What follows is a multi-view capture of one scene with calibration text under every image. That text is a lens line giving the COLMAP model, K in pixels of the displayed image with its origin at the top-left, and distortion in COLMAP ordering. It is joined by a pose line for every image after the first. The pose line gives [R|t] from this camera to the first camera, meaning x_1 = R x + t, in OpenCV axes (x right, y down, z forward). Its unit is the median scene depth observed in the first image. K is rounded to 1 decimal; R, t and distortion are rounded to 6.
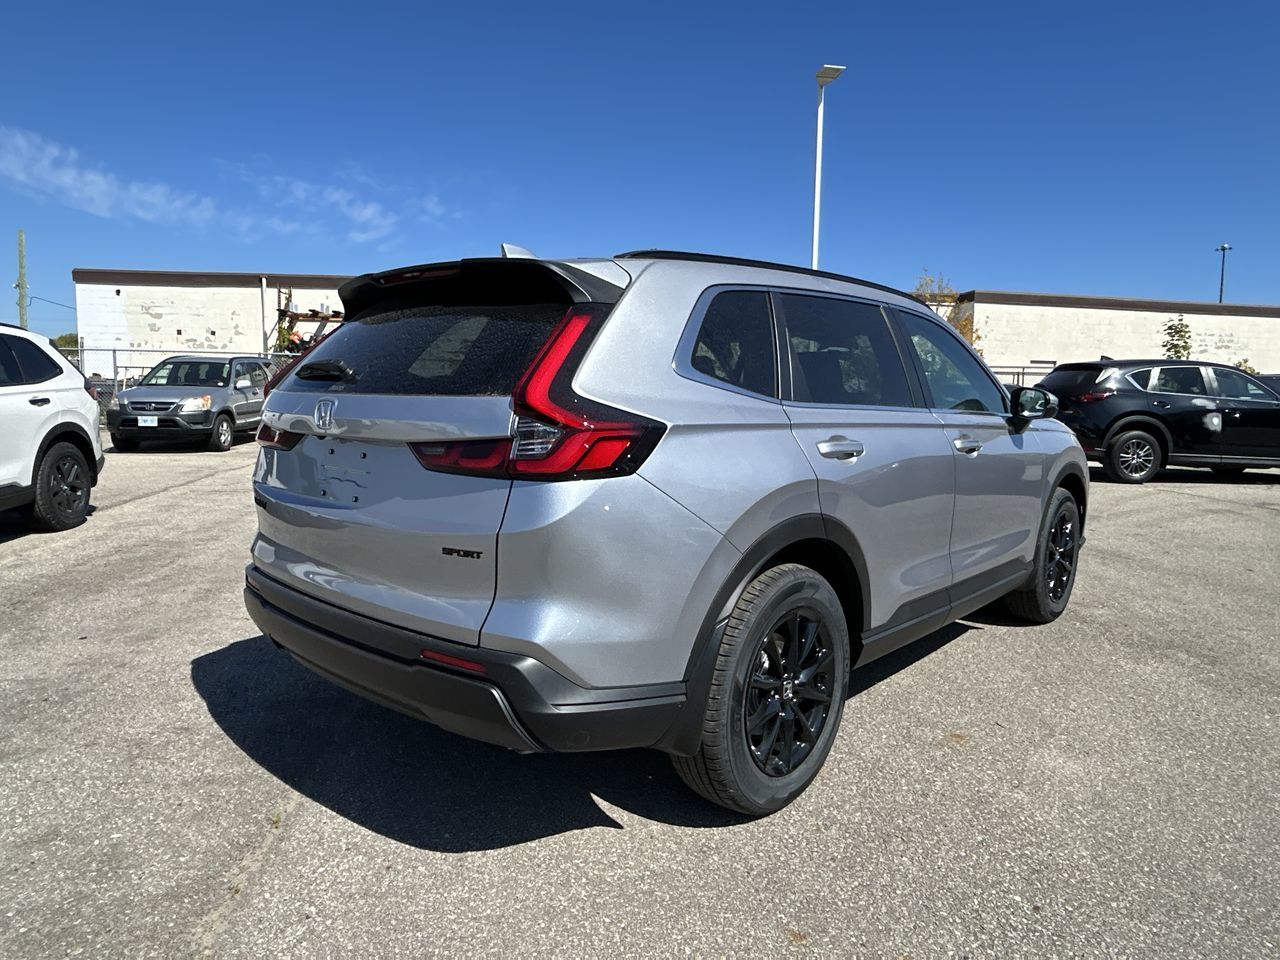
lens RADIAL K [[824.9, 0, 640.0], [0, 824.9, 480.0], [0, 0, 1]] dist [-0.007100, 0.001234]
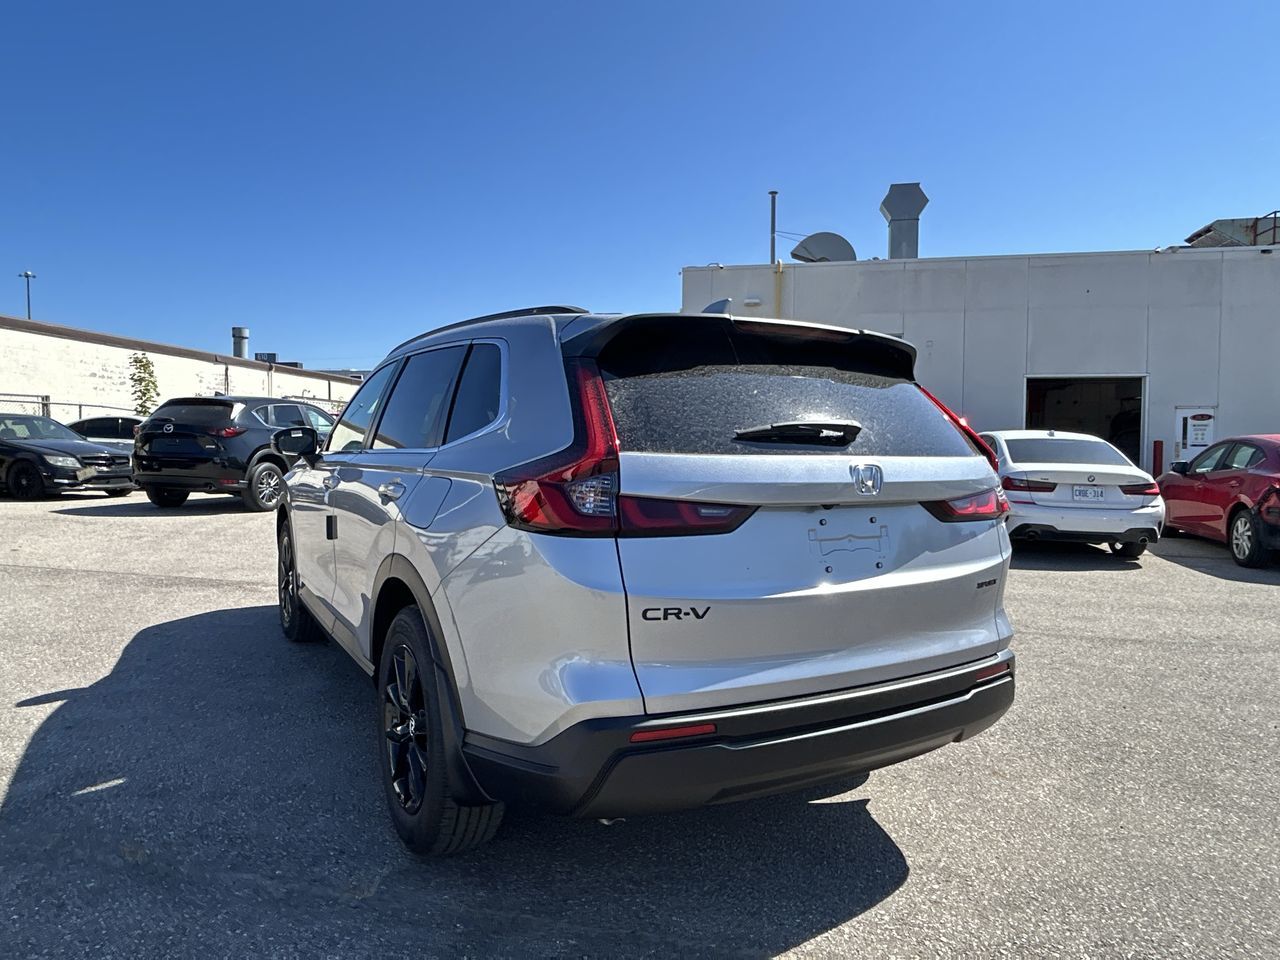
lens RADIAL K [[823.2, 0, 639.0], [0, 823.2, 480.6], [0, 0, 1]] dist [-0.002358, -0.002810]
pose [[0.303623, -0.059239, 0.950949, -1.090999], [0.090182, 0.995371, 0.033213, -0.108362], [-0.948515, 0.075674, 0.307560, 0.779906]]
